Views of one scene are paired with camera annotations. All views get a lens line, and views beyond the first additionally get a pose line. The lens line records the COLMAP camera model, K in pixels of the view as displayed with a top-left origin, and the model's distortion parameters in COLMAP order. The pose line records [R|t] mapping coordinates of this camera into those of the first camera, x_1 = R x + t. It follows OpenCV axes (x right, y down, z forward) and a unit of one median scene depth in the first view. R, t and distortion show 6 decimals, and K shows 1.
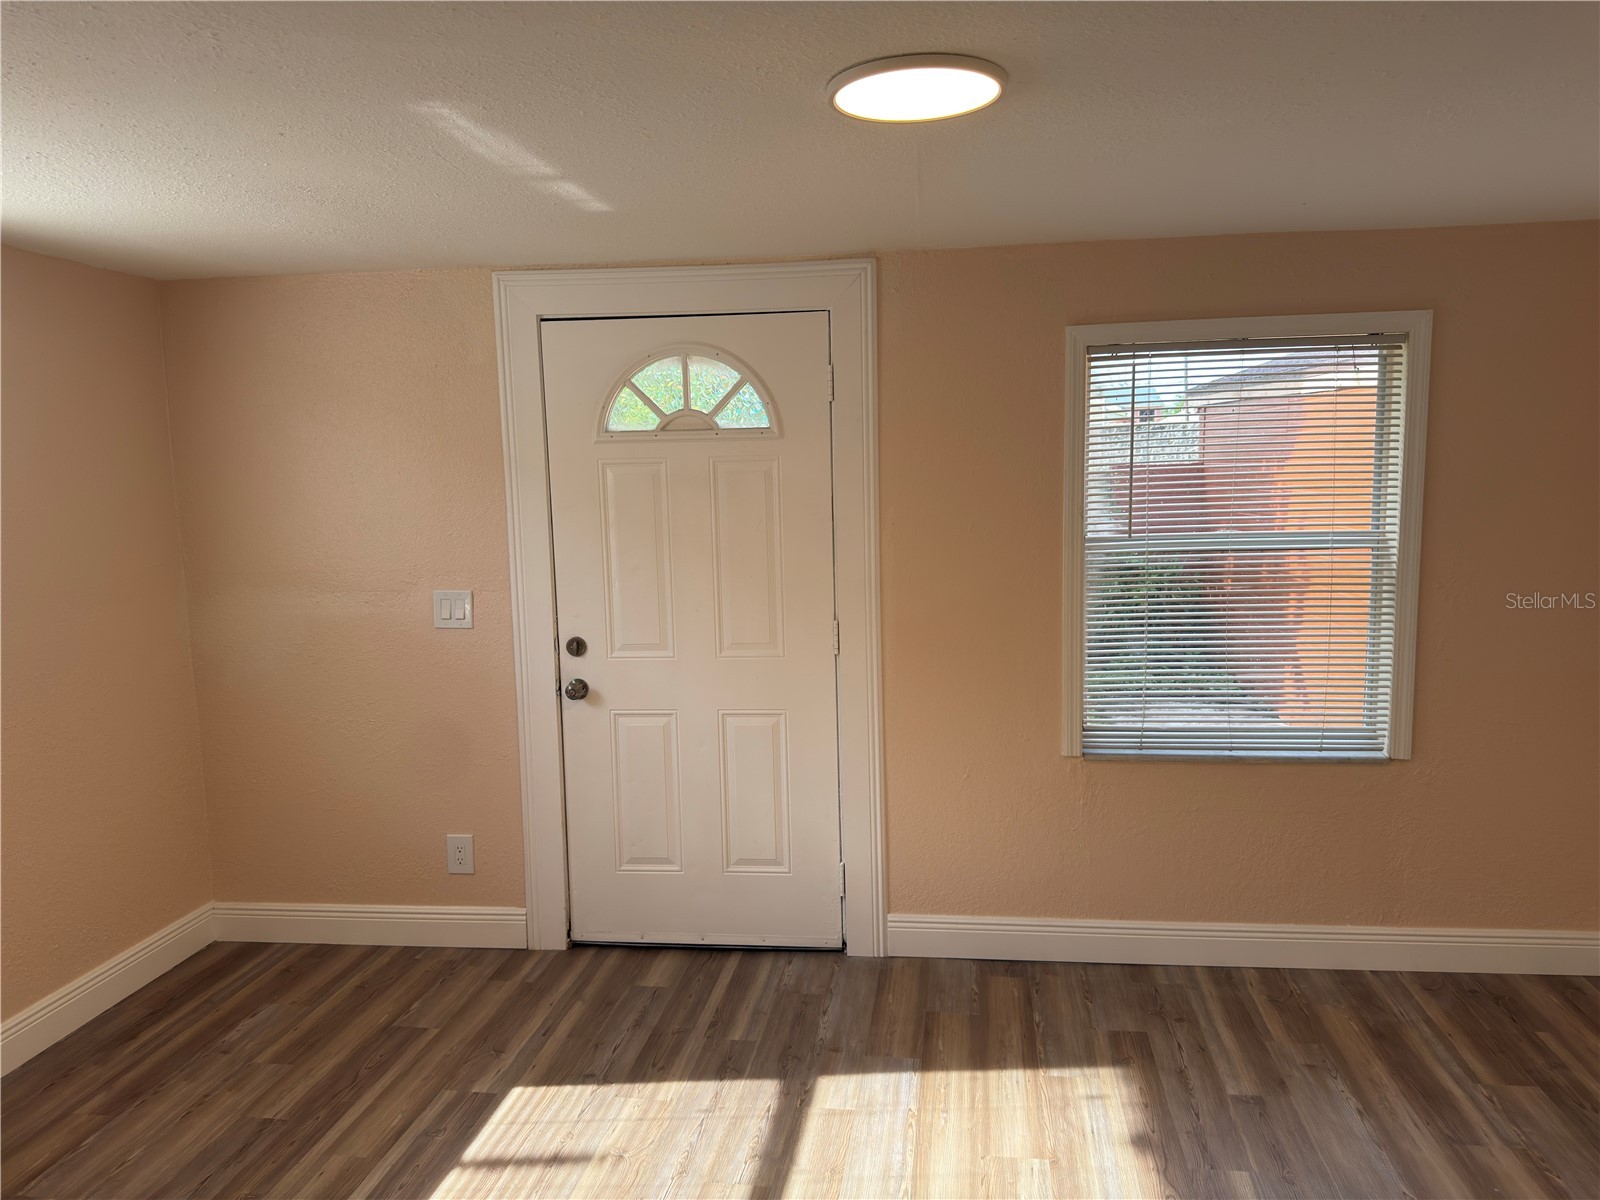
lens RADIAL K [[1150.9, 0, 800.0], [0, 1150.9, 600.0], [0, 0, 1]] dist [0.087621, -0.086457]
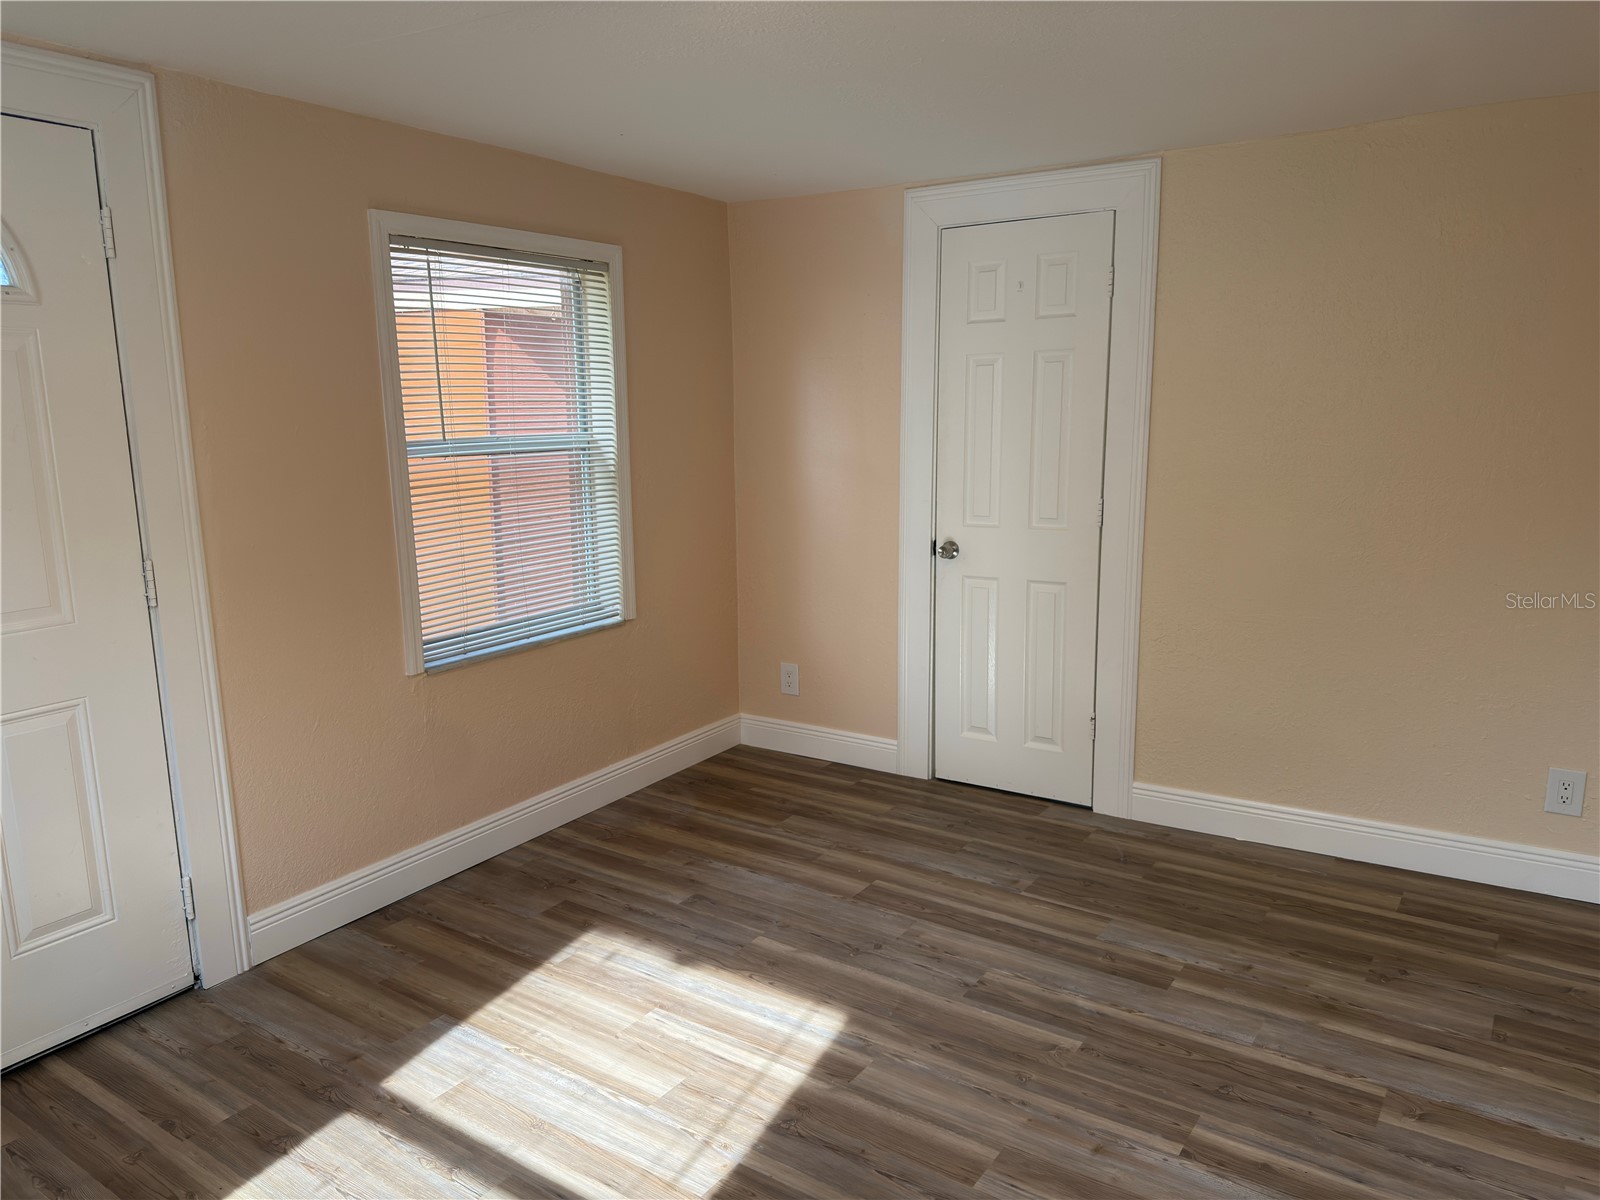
lens RADIAL K [[1135.5, 0, 809.6], [0, 1135.5, 597.0], [0, 0, 1]] dist [0.059556, -0.061969]
pose [[0.435939, -0.138411, 0.889269, -0.487014], [0.107940, 0.989011, 0.101021, 0.013798], [-0.893480, 0.051949, 0.446089, 0.313900]]
